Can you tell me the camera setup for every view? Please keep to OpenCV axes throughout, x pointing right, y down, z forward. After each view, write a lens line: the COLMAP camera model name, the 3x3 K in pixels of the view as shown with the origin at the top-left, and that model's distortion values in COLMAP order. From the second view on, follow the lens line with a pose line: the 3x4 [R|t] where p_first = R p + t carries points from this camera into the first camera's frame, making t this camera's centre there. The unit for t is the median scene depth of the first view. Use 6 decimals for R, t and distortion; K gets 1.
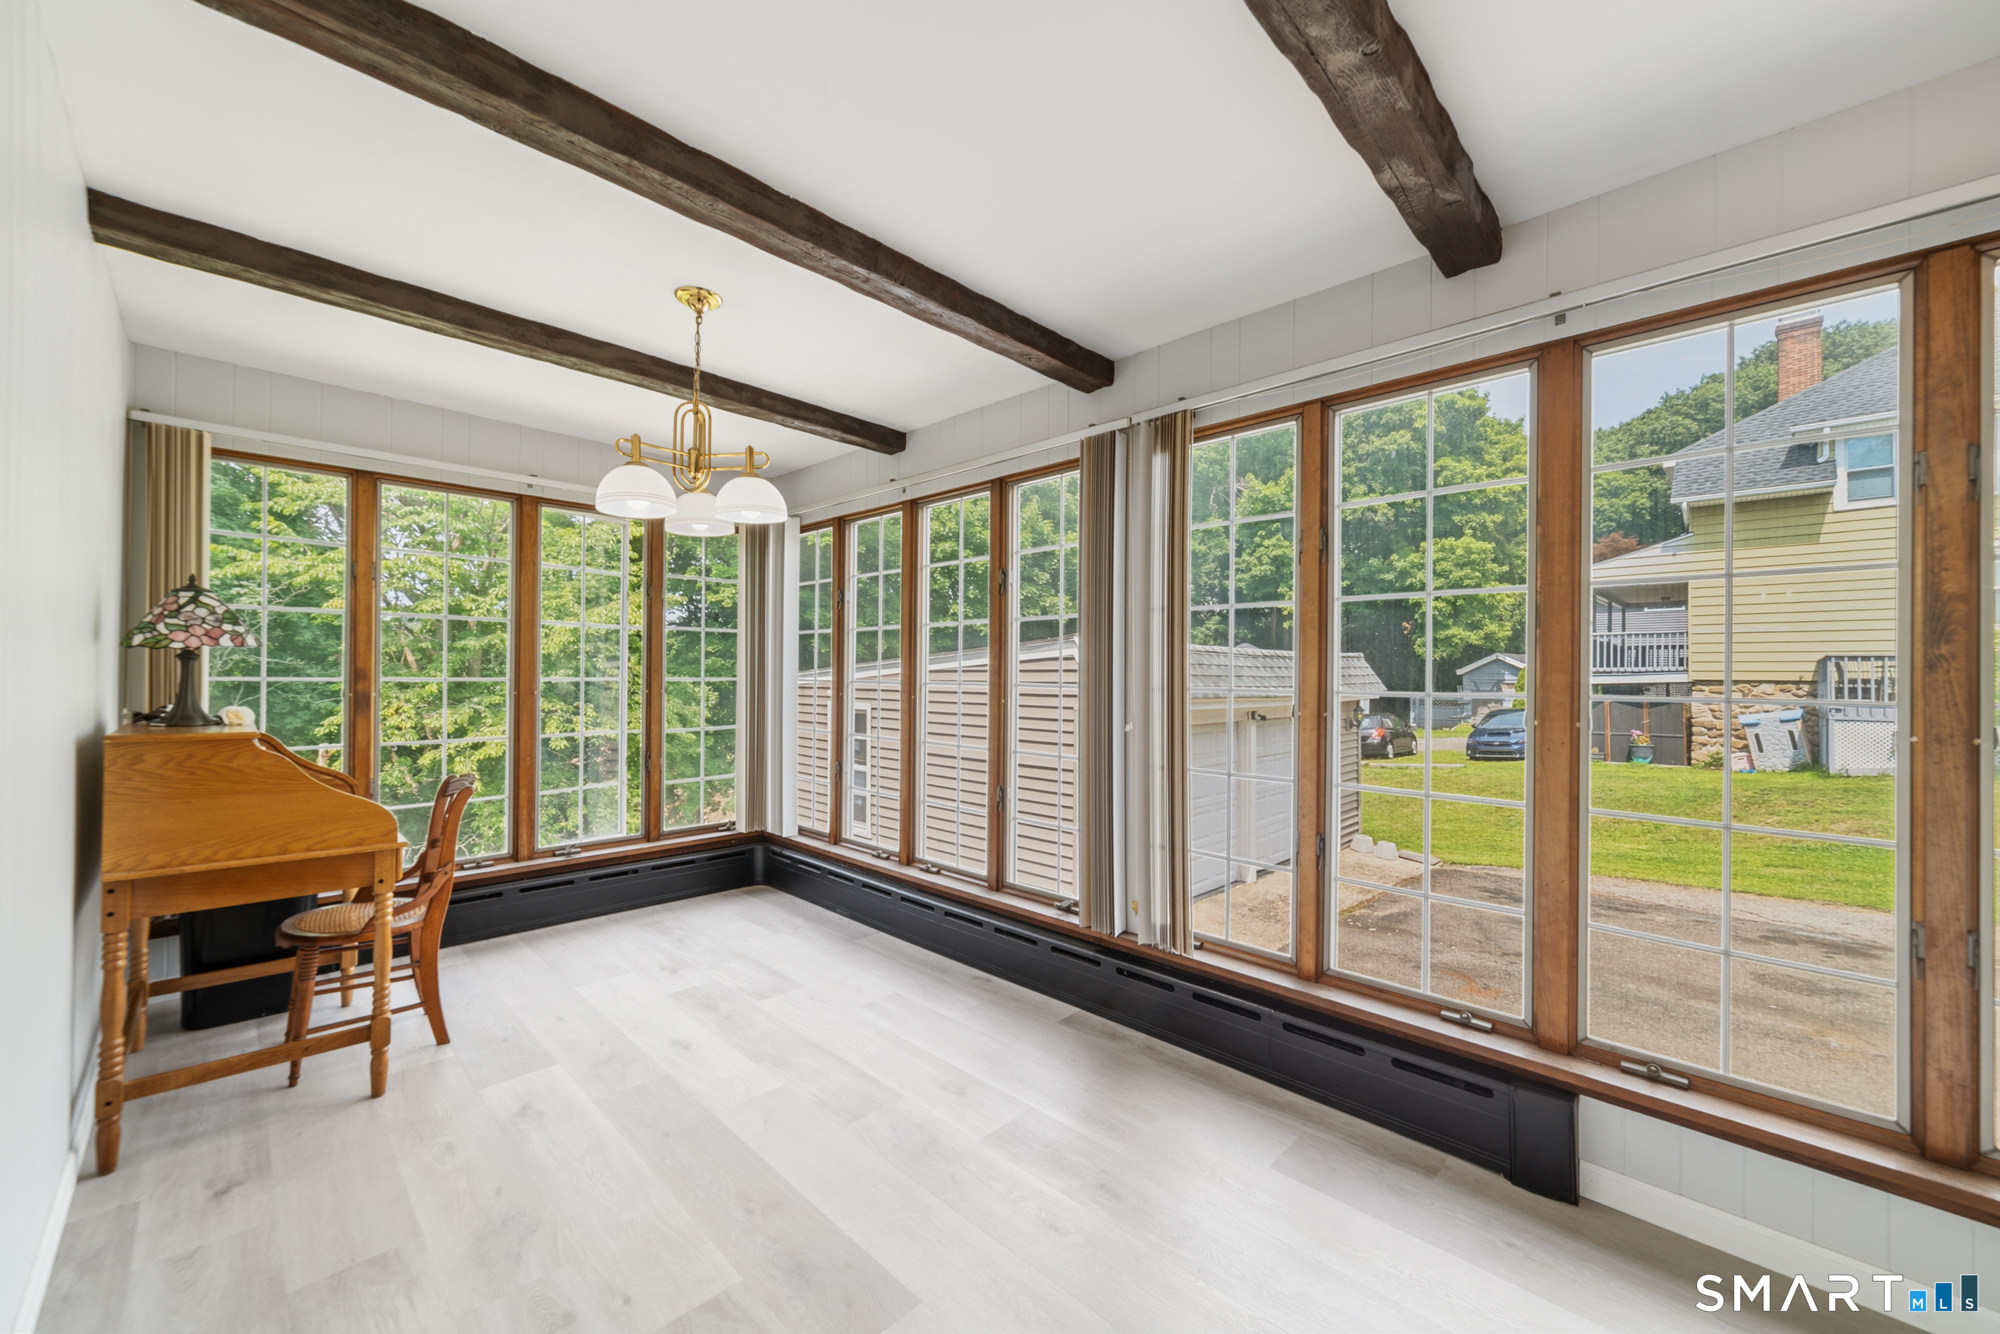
lens RADIAL K [[769.2, 0, 991.9], [0, 769.2, 667.9], [0, 0, 1]] dist [-0.001044, 0.002480]
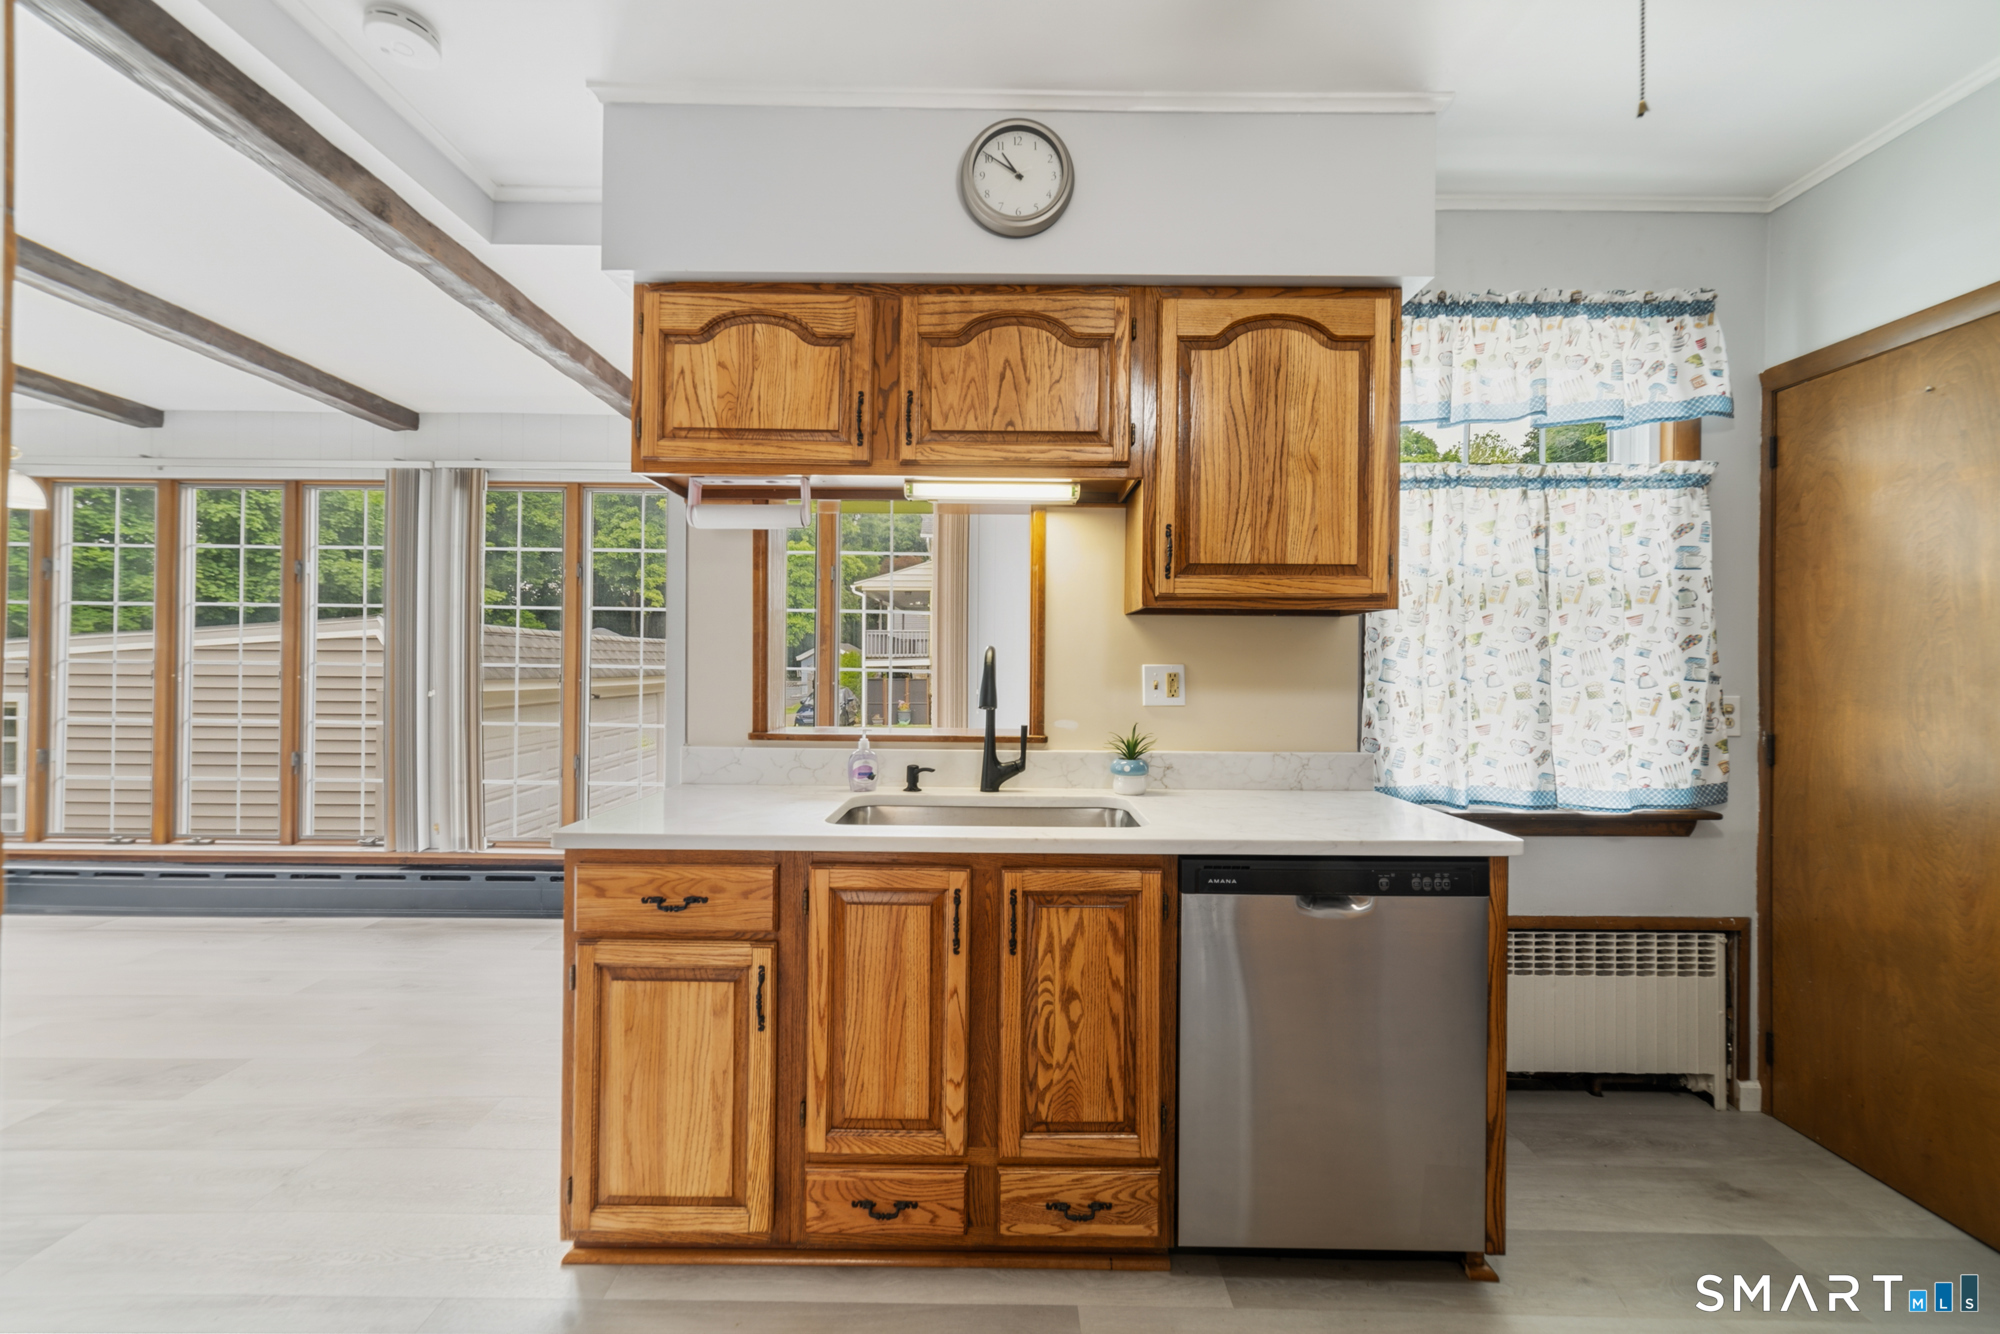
lens RADIAL K [[769.2, 0, 991.9], [0, 769.2, 667.9], [0, 0, 1]] dist [-0.001044, 0.002480]
pose [[0.708325, -0.001507, 0.705885, -0.073941], [-0.012430, 0.999816, 0.014608, 0.001265], [-0.705777, -0.019121, 0.708176, -0.613327]]
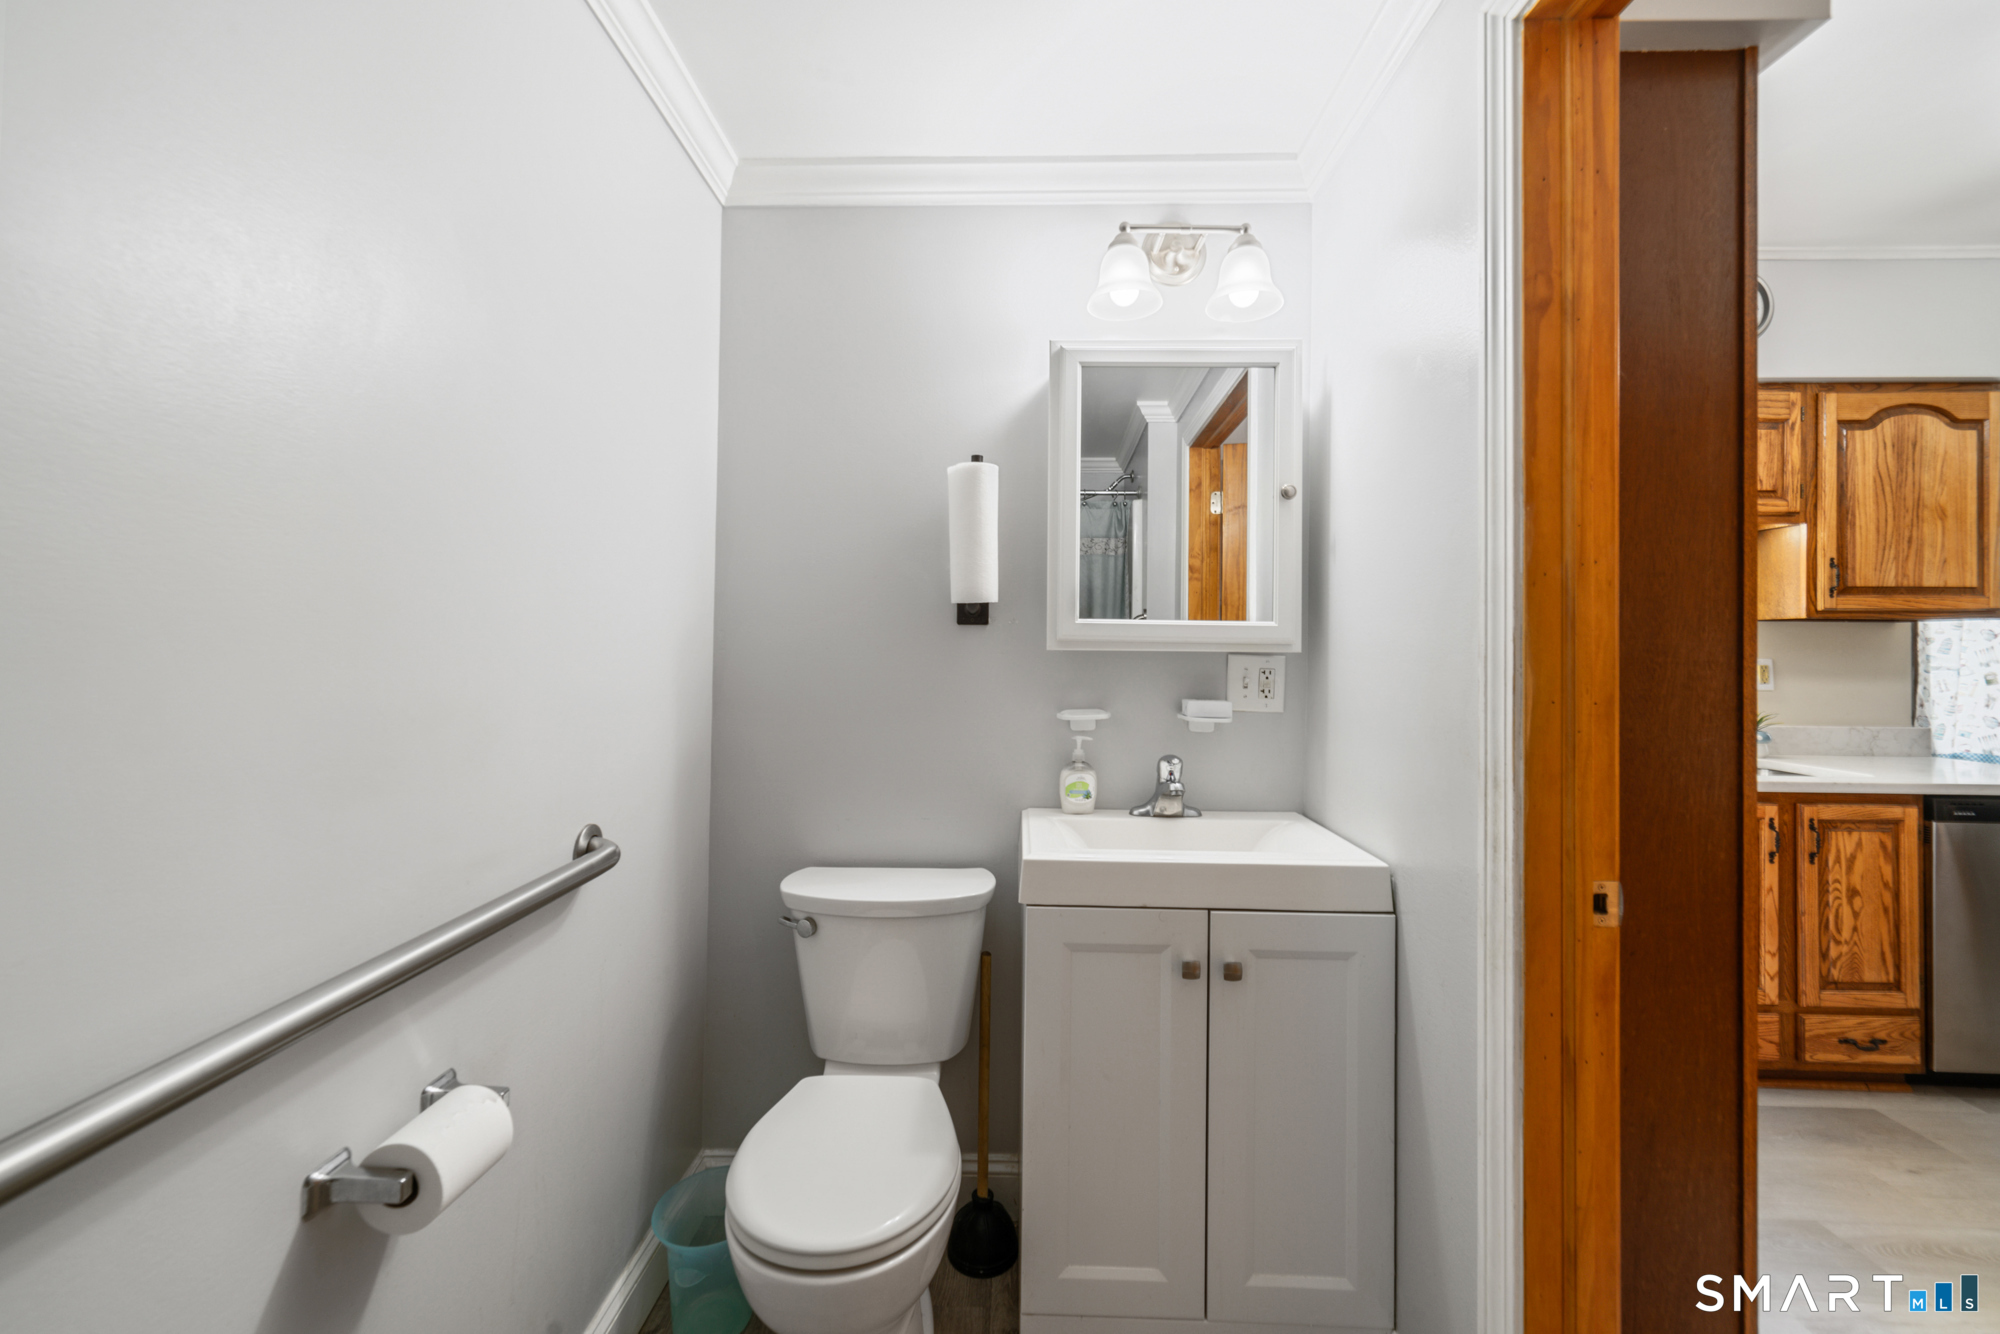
lens RADIAL K [[780.4, 0, 1009.3], [0, 780.4, 635.6], [0, 0, 1]] dist [0.001224, 0.000726]
pose [[0.725284, 0.011212, 0.688358, -0.815085], [-0.013260, 0.999909, -0.002316, -0.007663], [-0.688322, -0.007448, 0.725367, -0.259163]]
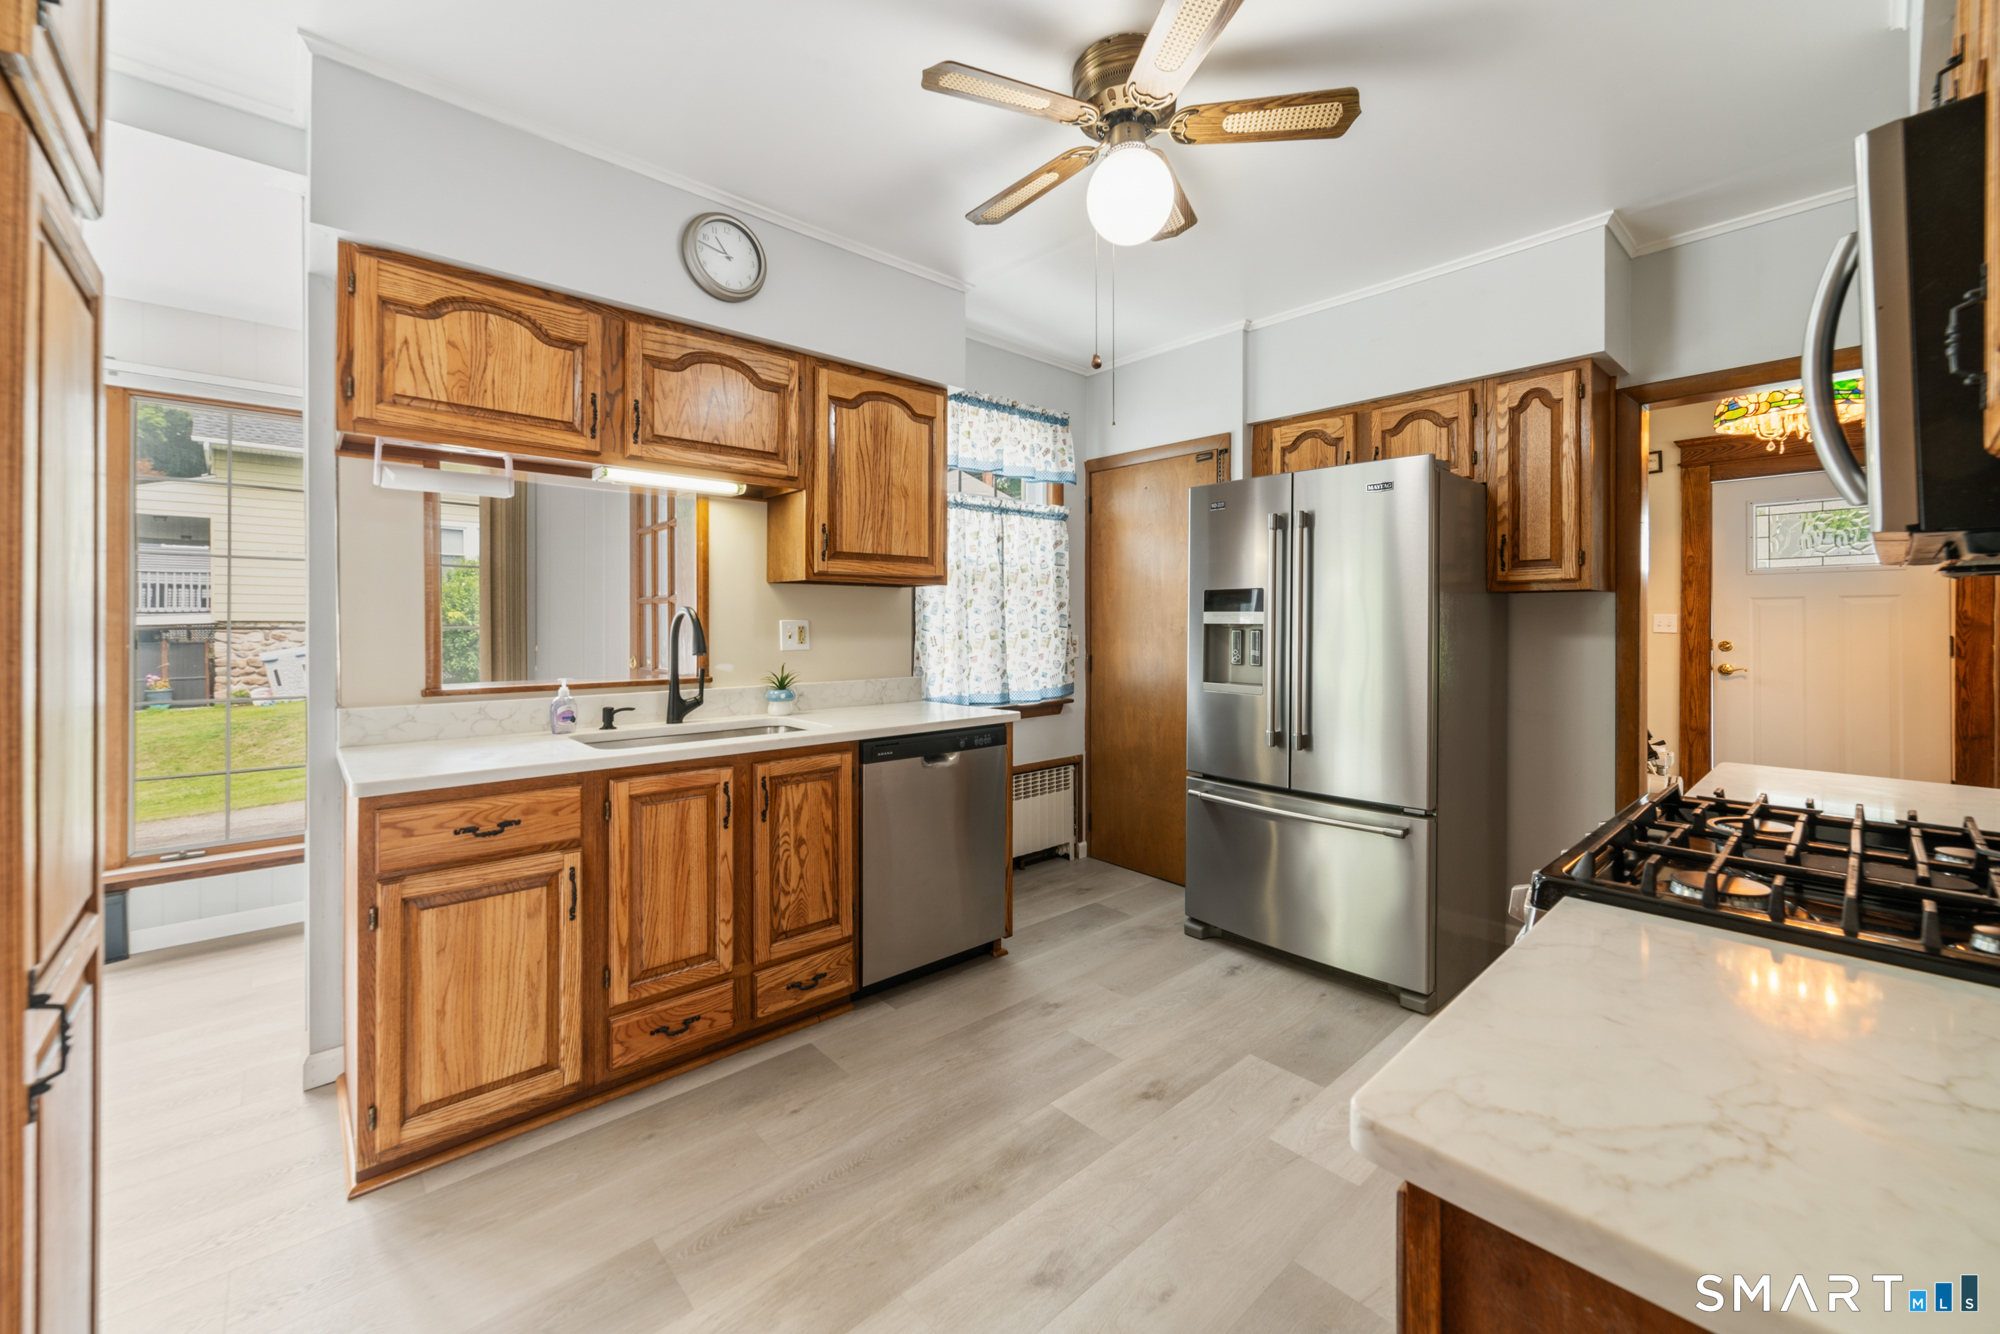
lens RADIAL K [[790.5, 0, 995.8], [0, 790.5, 625.5], [0, 0, 1]] dist [-0.000378, 0.000252]
pose [[0.053768, -0.010461, 0.998499, -0.468006], [-0.011079, 0.999877, 0.011072, -0.000492], [-0.998492, -0.011658, 0.053645, -0.521019]]
